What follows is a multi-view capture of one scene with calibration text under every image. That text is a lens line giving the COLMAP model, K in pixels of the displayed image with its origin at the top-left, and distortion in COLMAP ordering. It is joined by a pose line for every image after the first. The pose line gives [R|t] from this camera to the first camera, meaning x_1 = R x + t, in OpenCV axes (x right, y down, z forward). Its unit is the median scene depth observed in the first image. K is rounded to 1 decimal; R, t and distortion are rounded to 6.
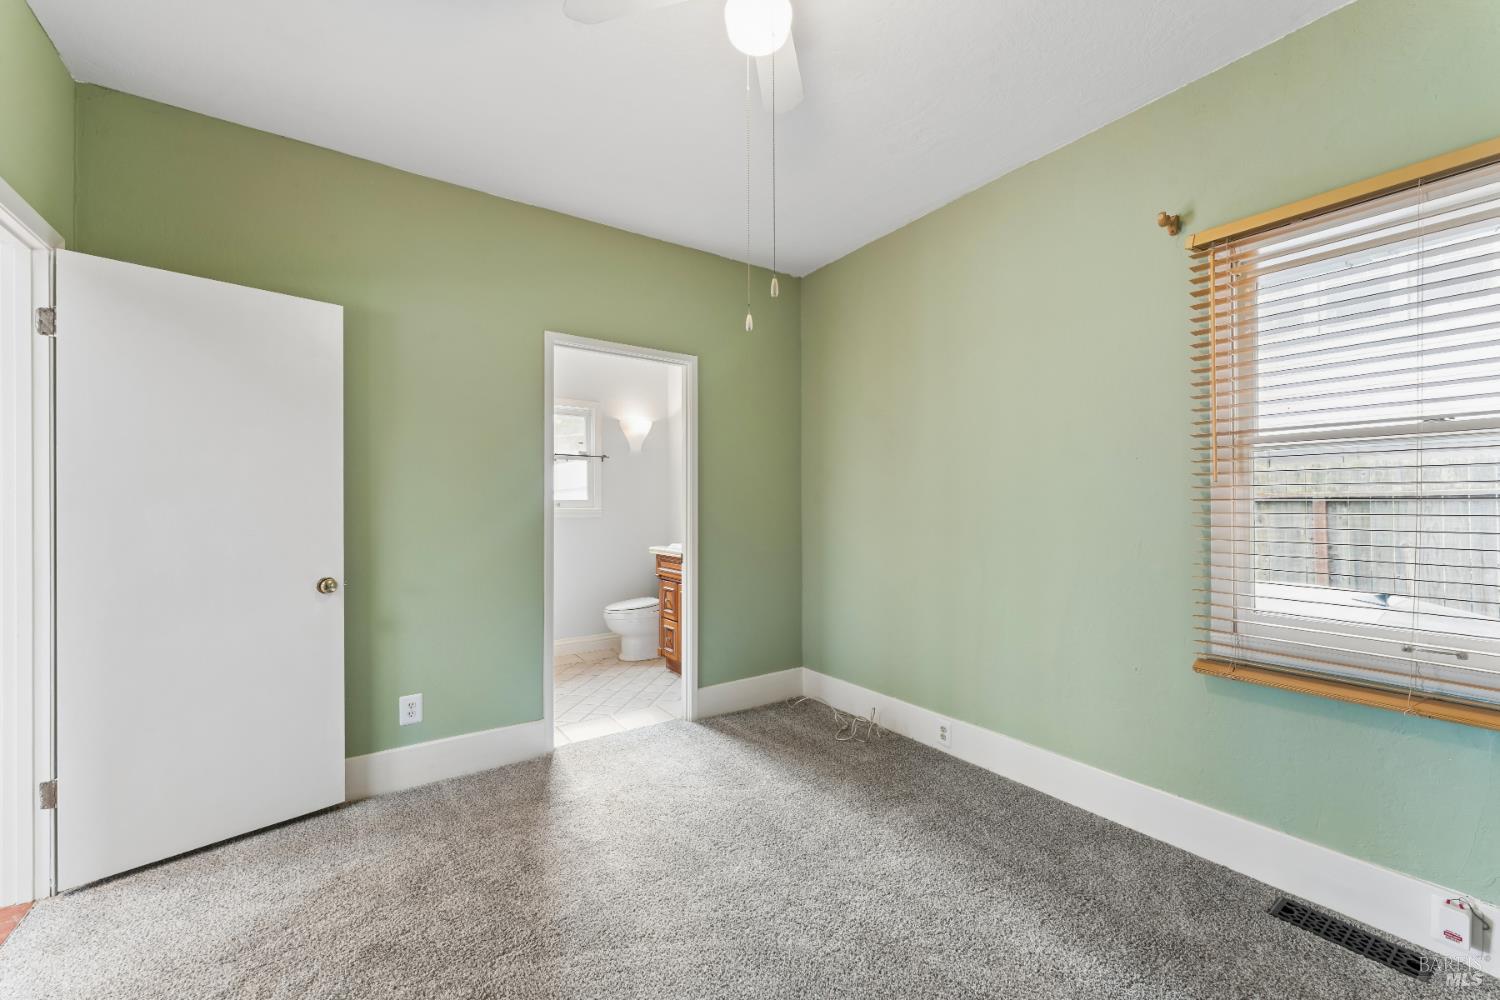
lens RADIAL K [[600.0, 0, 746.9], [0, 600.0, 507.5], [0, 0, 1]] dist [-0.006013, 0.000583]
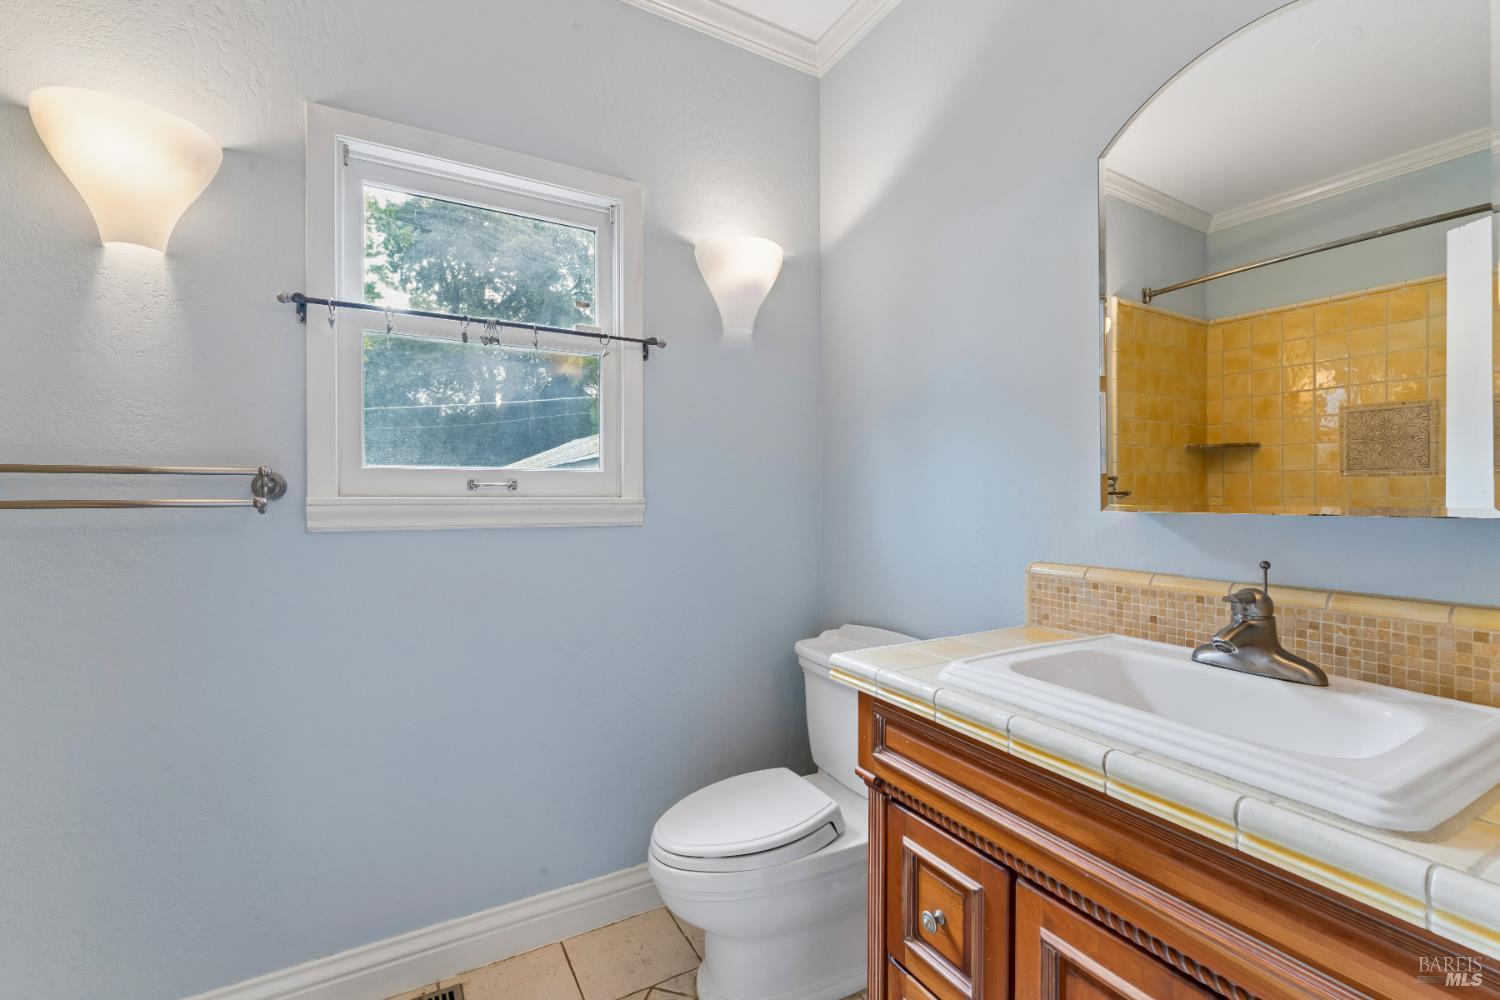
lens RADIAL K [[640.2, 0, 752.8], [0, 640.2, 494.7], [0, 0, 1]] dist [-0.008058, 0.000428]
pose [[0.996385, 0.001583, -0.084937, -0.304165], [-0.001312, 0.999994, 0.003253, -0.001868], [0.084942, -0.003130, 0.996381, 1.305559]]
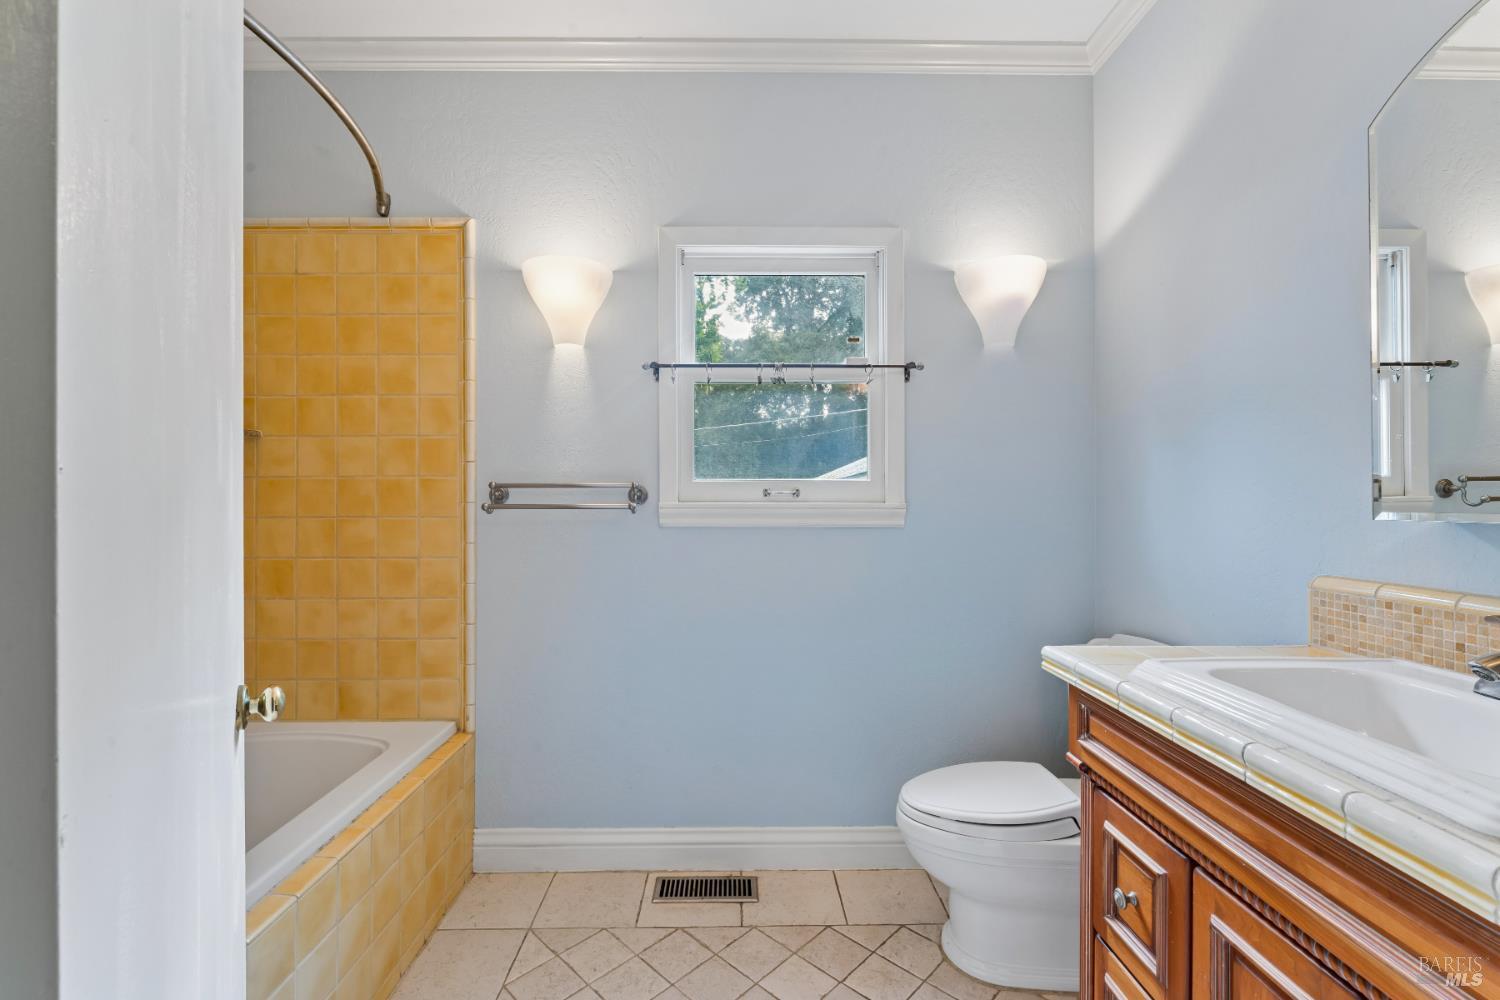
lens RADIAL K [[640.2, 0, 752.4], [0, 640.2, 495.6], [0, 0, 1]] dist [-0.008058, 0.000428]
pose [[0.836677, -0.002145, -0.547693, -0.201524], [0.001083, 0.999997, -0.002263, -0.004028], [0.547696, 0.001300, 0.836676, 1.218923]]
